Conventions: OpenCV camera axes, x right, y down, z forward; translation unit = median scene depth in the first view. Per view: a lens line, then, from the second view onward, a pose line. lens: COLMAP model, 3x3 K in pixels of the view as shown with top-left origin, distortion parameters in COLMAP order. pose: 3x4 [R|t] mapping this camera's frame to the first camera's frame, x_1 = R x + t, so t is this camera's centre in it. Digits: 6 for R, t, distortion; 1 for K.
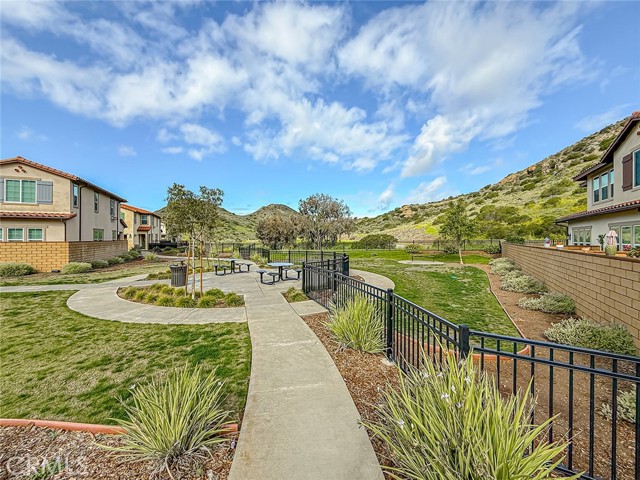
lens RADIAL K [[264.1, 0, 320.1], [0, 264.1, 239.8], [0, 0, 1]] dist [-0.000680, 0.000730]
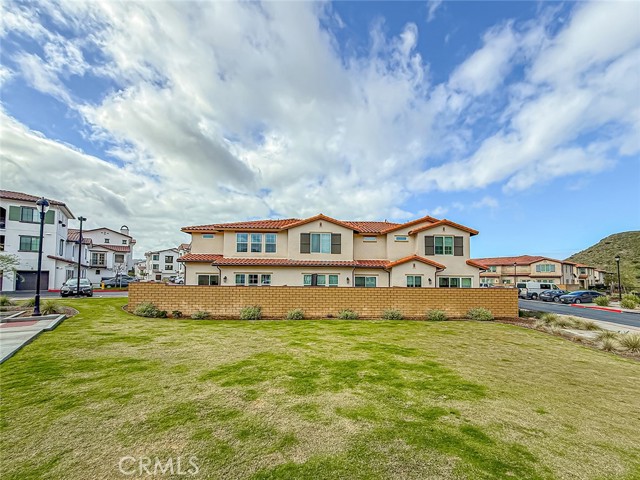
lens RADIAL K [[264.1, 0, 318.3], [0, 264.1, 238.7], [0, 0, 1]] dist [-0.000680, 0.000730]
pose [[0.250767, -0.145145, -0.957104, 0.868658], [-0.007659, 0.988367, -0.151892, -0.025225], [0.968017, 0.045420, 0.246738, -1.680357]]
